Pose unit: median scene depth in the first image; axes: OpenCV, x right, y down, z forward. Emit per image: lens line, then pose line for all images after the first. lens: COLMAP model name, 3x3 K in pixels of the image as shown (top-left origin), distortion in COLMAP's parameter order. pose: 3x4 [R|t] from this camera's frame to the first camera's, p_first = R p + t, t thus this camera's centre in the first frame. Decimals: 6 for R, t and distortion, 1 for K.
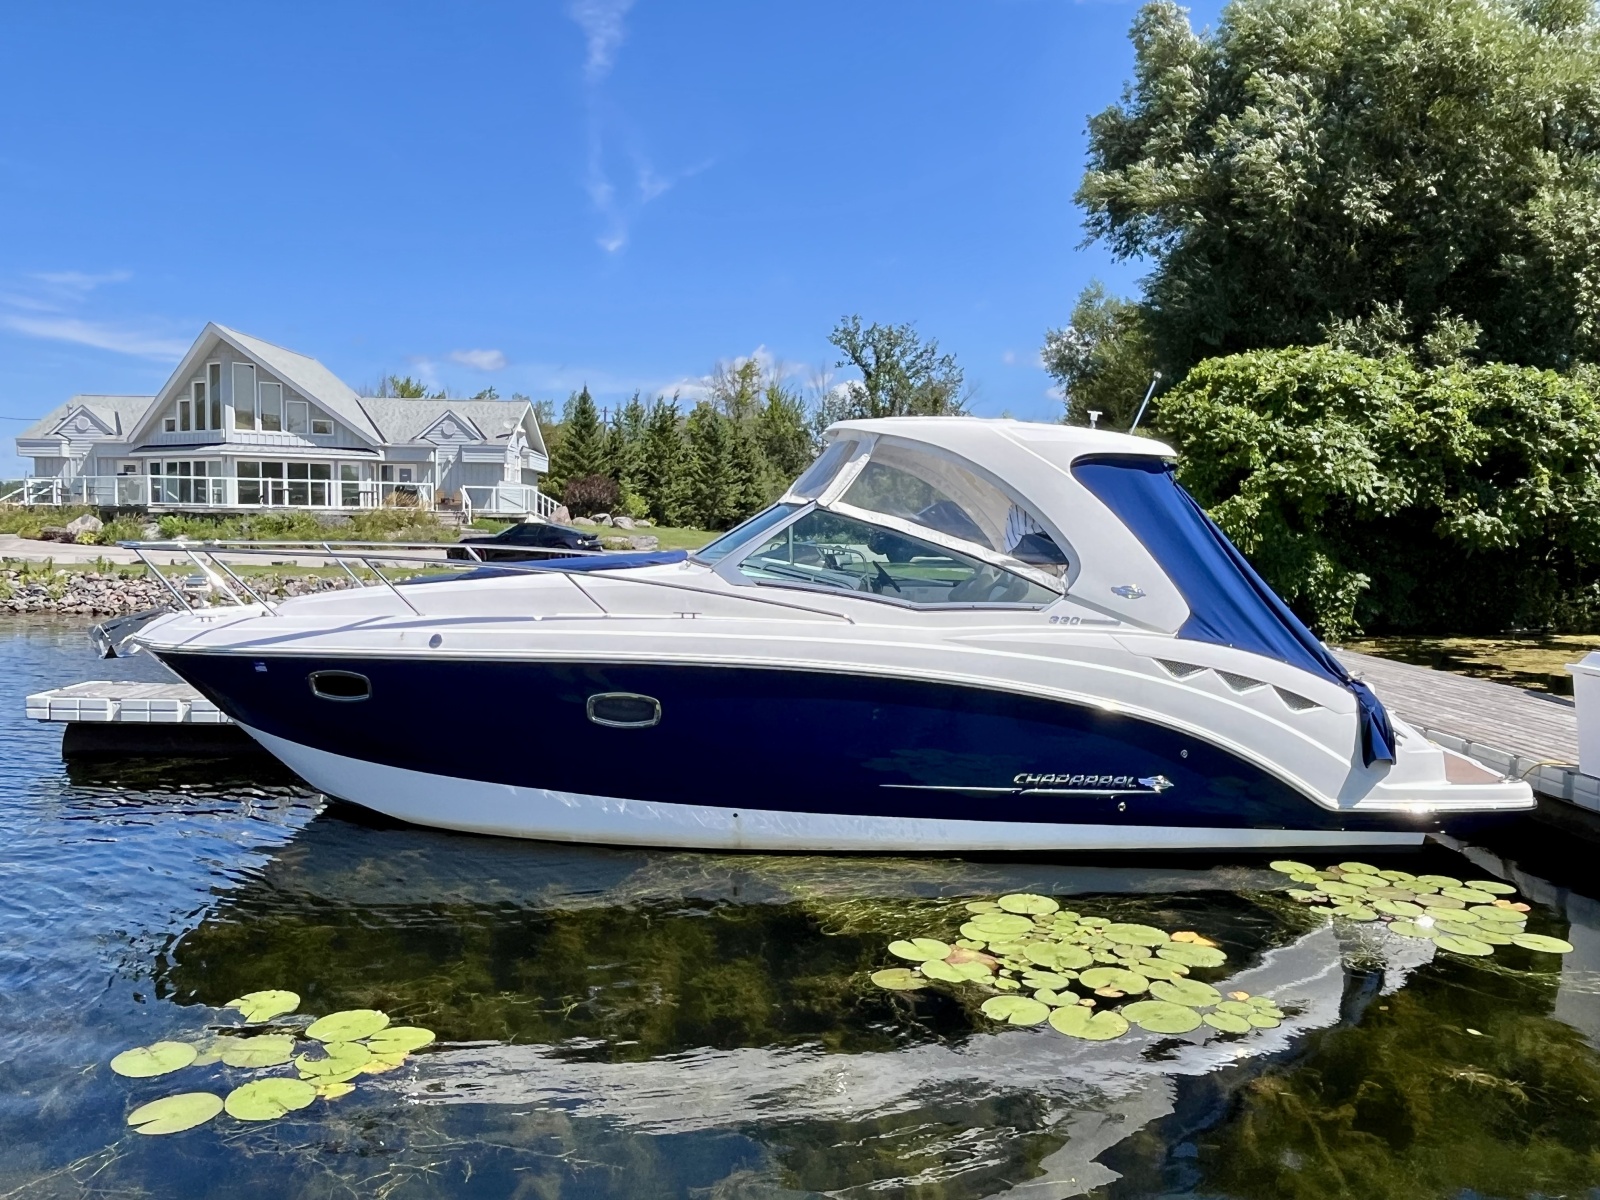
lens RADIAL K [[1188.9, 0, 800.0], [0, 1188.9, 600.0], [0, 0, 1]] dist [-0.004111, -0.003334]
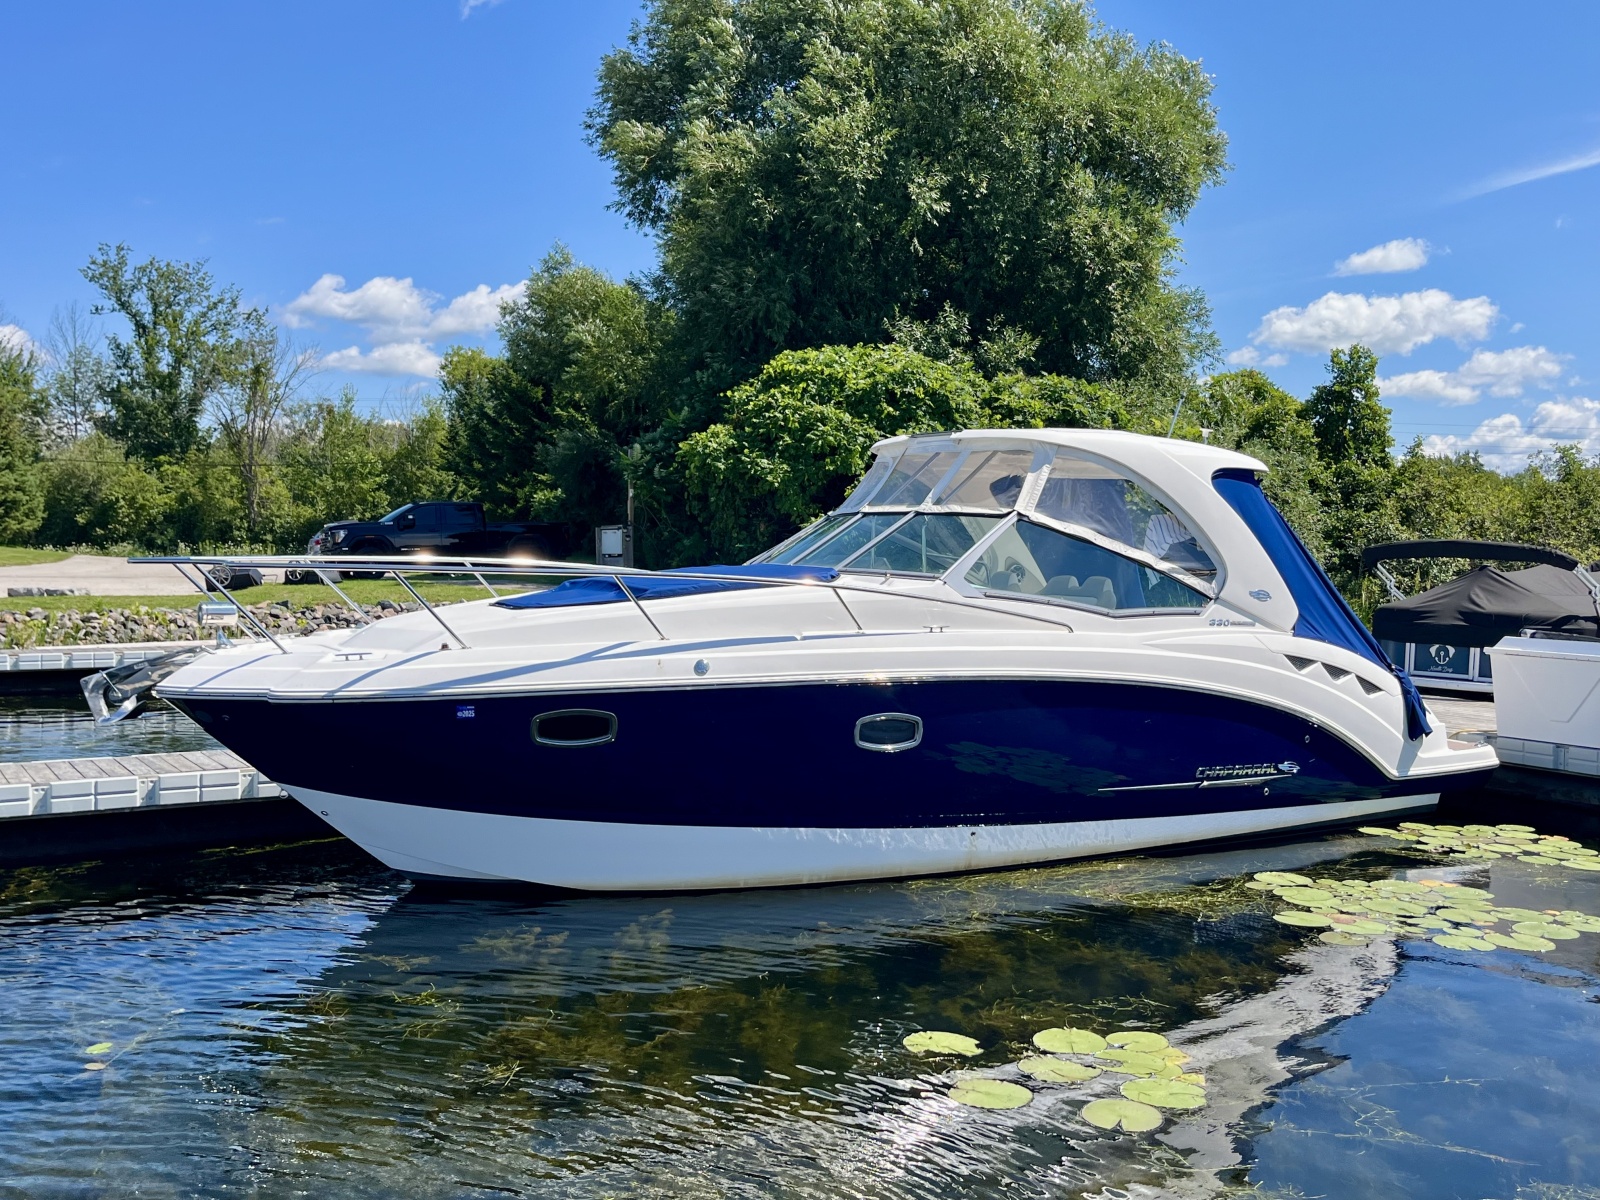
lens RADIAL K [[1487.0, 0, 800.0], [0, 1487.0, 600.0], [0, 0, 1]] dist [0.036112, -0.008730]
pose [[0.866839, -0.021897, 0.498107, -0.247804], [0.030777, 0.999480, -0.009621, -0.000736], [-0.497637, 0.023670, 0.867062, 0.005240]]
